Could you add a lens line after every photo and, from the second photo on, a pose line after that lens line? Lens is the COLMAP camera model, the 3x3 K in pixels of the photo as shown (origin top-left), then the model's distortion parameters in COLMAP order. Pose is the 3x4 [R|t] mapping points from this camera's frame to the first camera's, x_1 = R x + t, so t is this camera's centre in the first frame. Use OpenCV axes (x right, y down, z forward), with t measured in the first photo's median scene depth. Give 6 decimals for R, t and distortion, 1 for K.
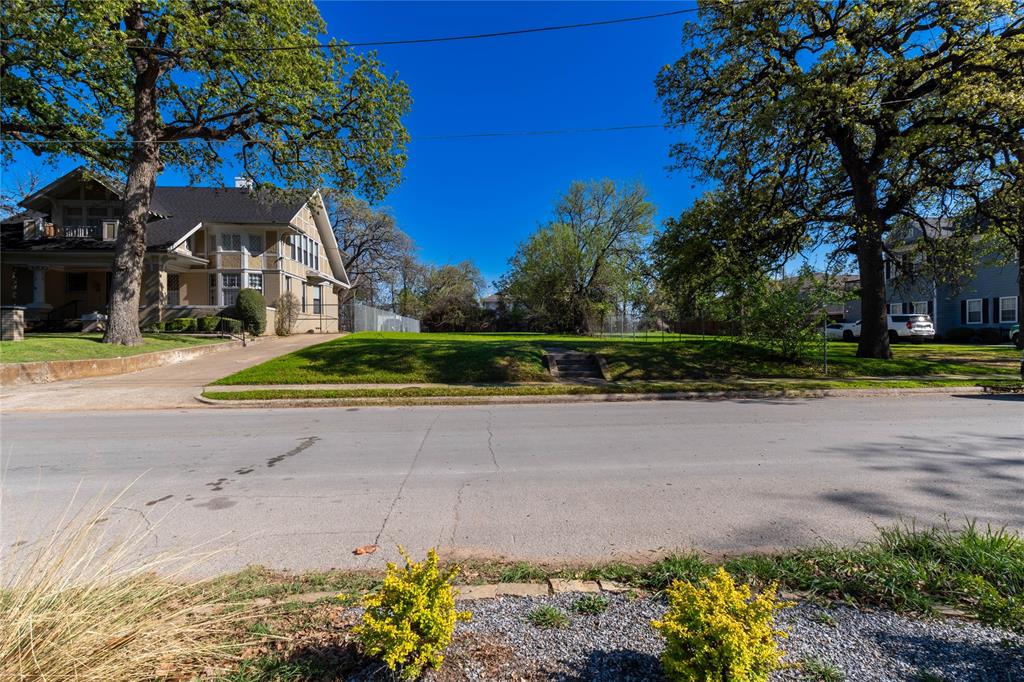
lens RADIAL K [[484.1, 0, 512.0], [0, 484.1, 341.0], [0, 0, 1]] dist [-0.001815, -0.001329]
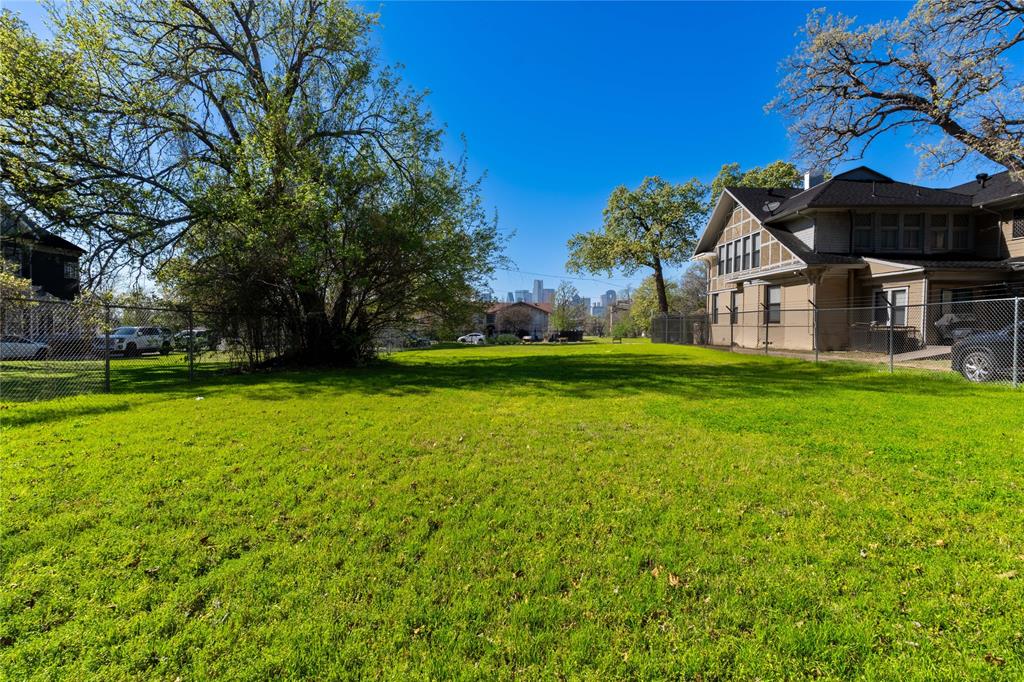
lens RADIAL K [[484.1, 0, 512.0], [0, 484.1, 341.0], [0, 0, 1]] dist [-0.001815, -0.001329]
pose [[-0.992533, -0.002498, 0.121951, -0.111502], [0.003155, 0.998930, 0.046143, -0.067443], [-0.121936, 0.046183, -0.991463, 1.877016]]
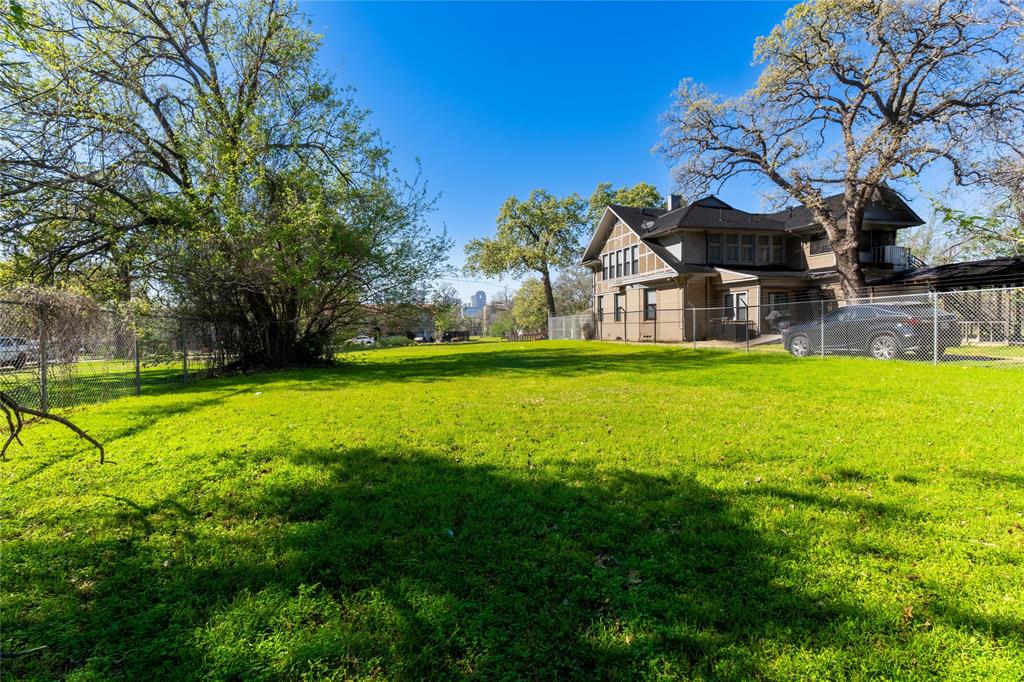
lens RADIAL K [[484.1, 0, 512.0], [0, 484.1, 341.0], [0, 0, 1]] dist [-0.001815, -0.001329]
pose [[-0.989993, 0.026138, -0.138677, -0.035163], [0.019697, 0.998671, 0.047618, -0.068498], [0.139737, 0.044410, -0.989192, 1.951157]]
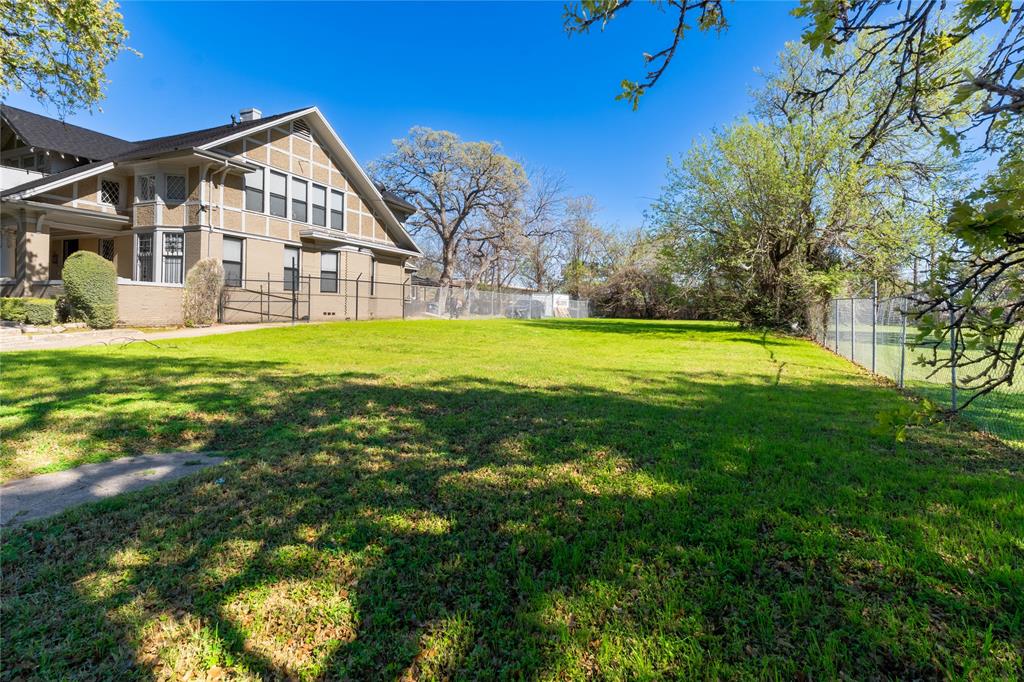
lens RADIAL K [[484.1, 0, 512.0], [0, 484.1, 341.0], [0, 0, 1]] dist [-0.001815, -0.001329]
pose [[0.876035, 0.052297, -0.479404, 0.171082], [-0.030325, 0.998109, 0.053466, -0.031180], [0.481294, -0.032300, 0.875964, 0.509570]]
